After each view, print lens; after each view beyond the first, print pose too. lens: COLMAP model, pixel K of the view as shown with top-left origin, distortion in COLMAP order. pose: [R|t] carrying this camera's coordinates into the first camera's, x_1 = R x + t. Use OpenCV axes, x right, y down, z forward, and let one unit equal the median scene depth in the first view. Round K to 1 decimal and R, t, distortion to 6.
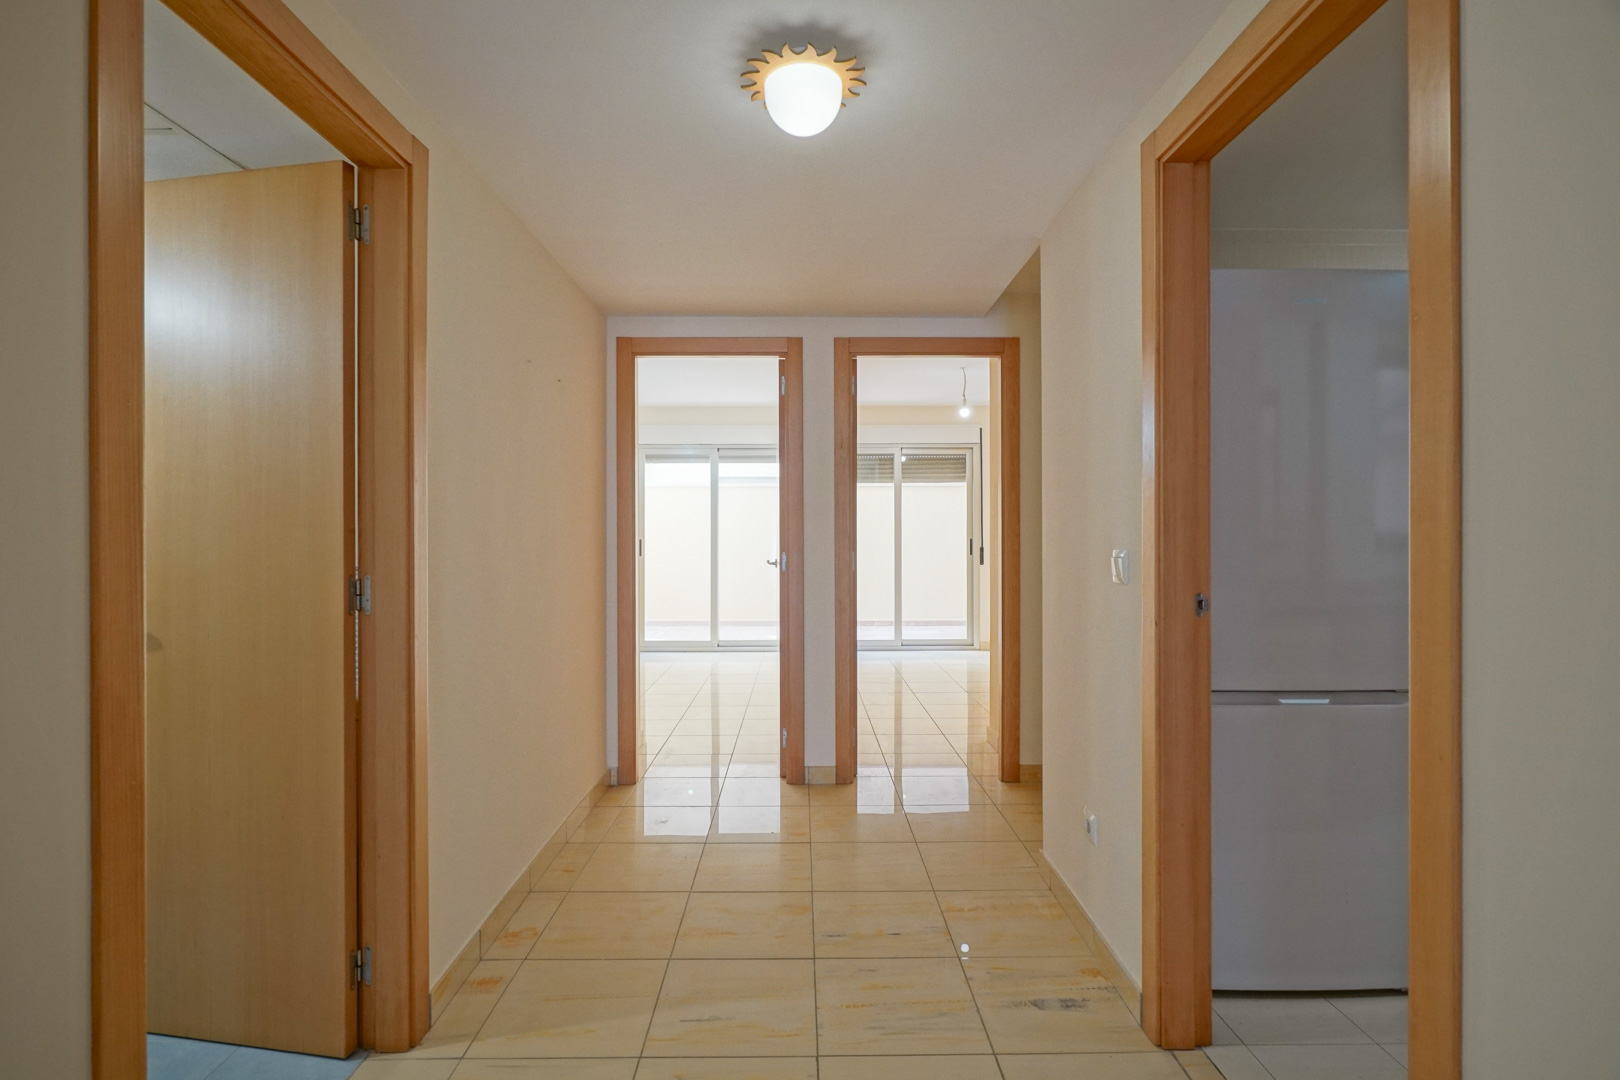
lens RADIAL K [[789.4, 0, 814.9], [0, 789.4, 528.9], [0, 0, 1]] dist [-0.001207, 0.000003]
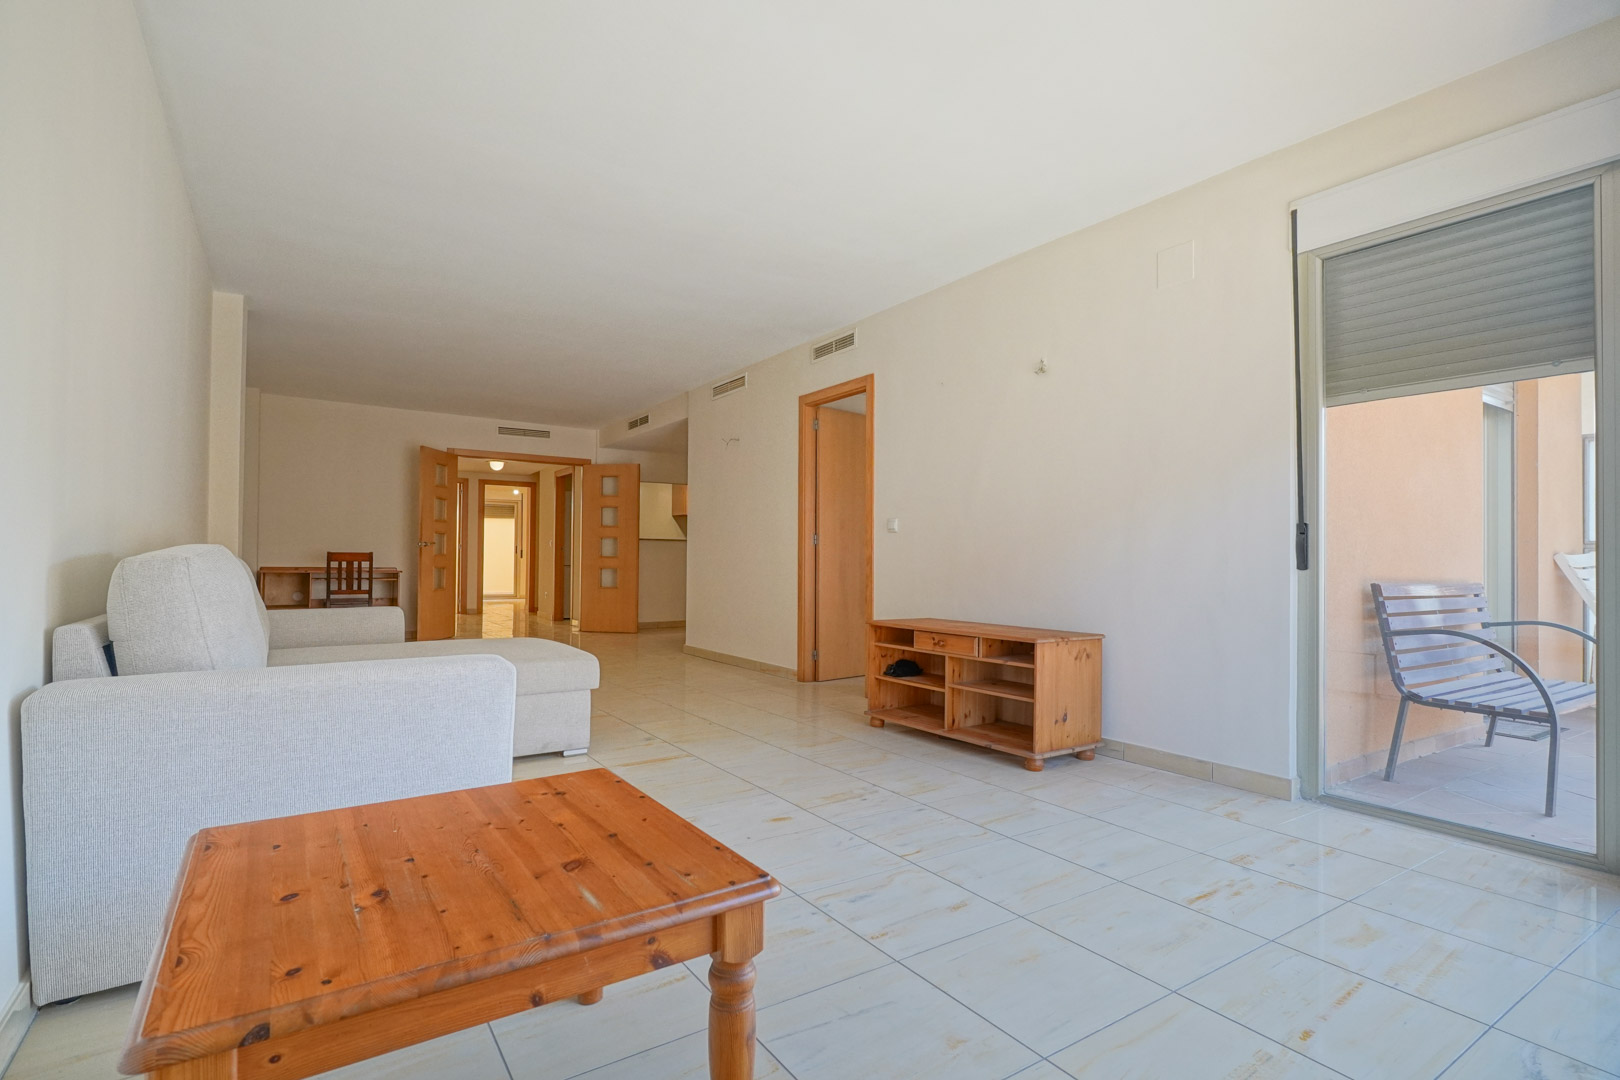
lens RADIAL K [[789.4, 0, 810.7], [0, 789.4, 546.6], [0, 0, 1]] dist [-0.001207, 0.000003]
pose [[0.845473, 0.011780, 0.533888, -0.555466], [-0.007995, 0.999924, -0.009402, 0.058105], [-0.533958, 0.003681, 0.845503, -2.533563]]
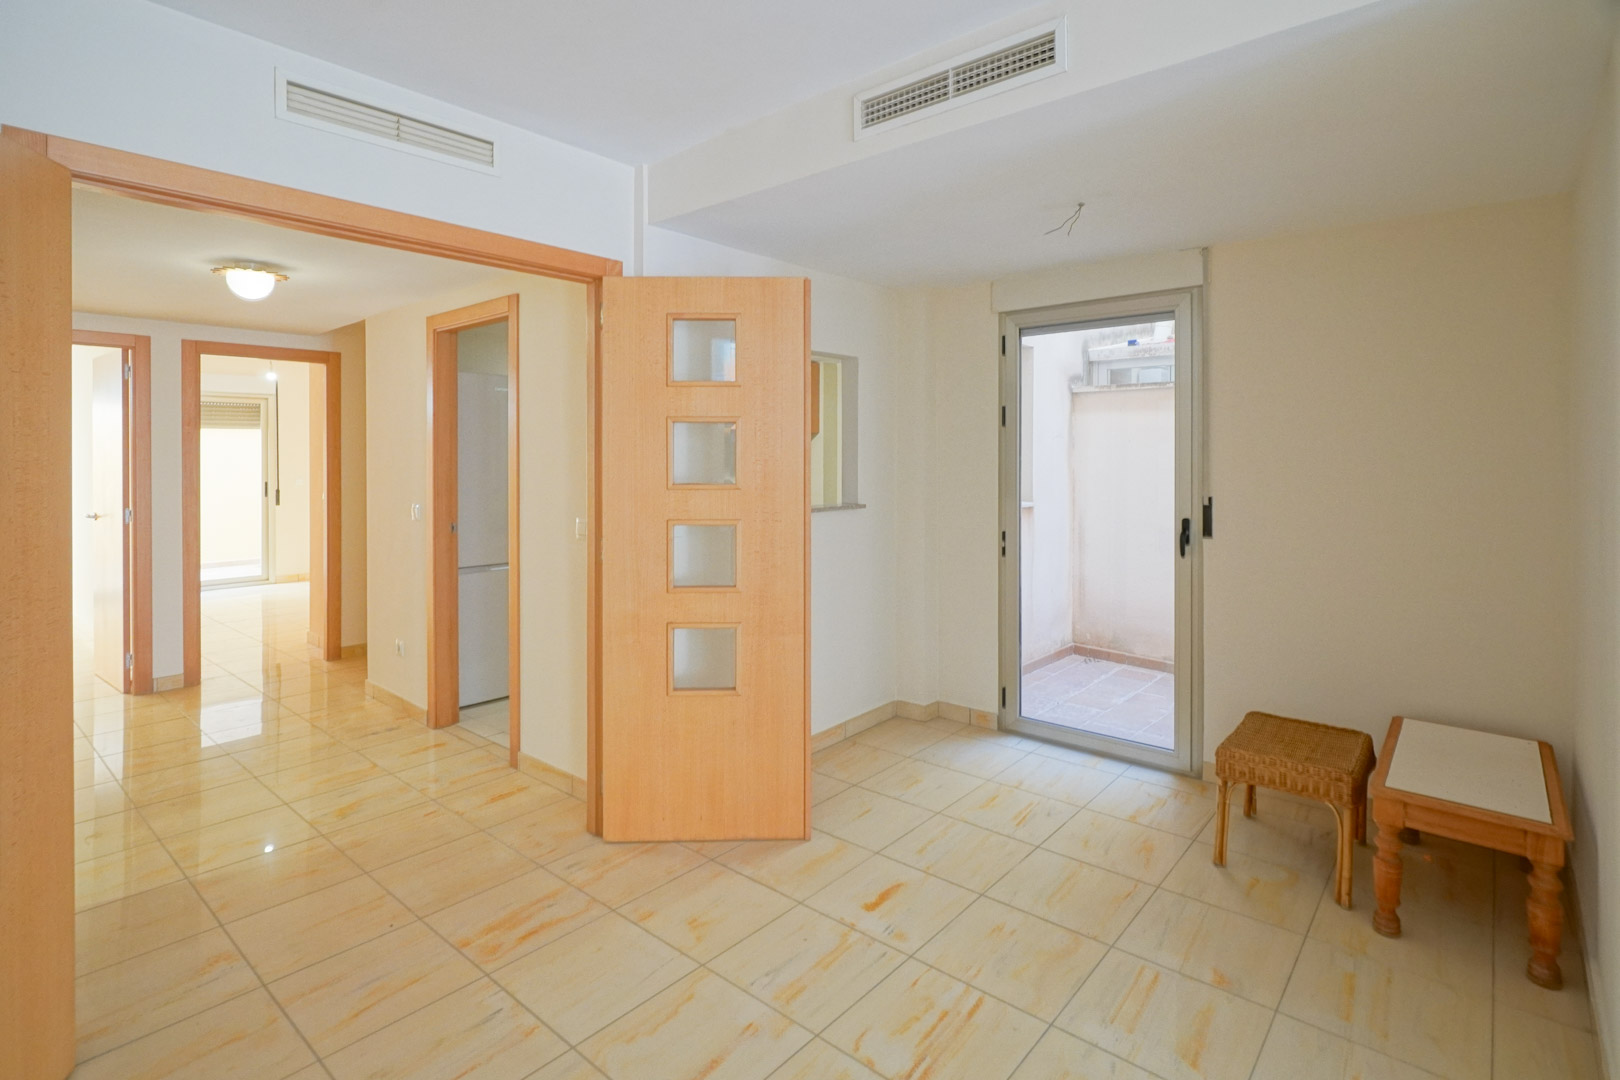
lens RADIAL K [[789.4, 0, 791.7], [0, 789.4, 463.4], [0, 0, 1]] dist [-0.001207, 0.000003]
pose [[0.676610, -0.002697, 0.736337, -0.244050], [-0.004876, 0.999955, 0.008142, -0.055215], [-0.736325, -0.009099, 0.676566, -0.582703]]
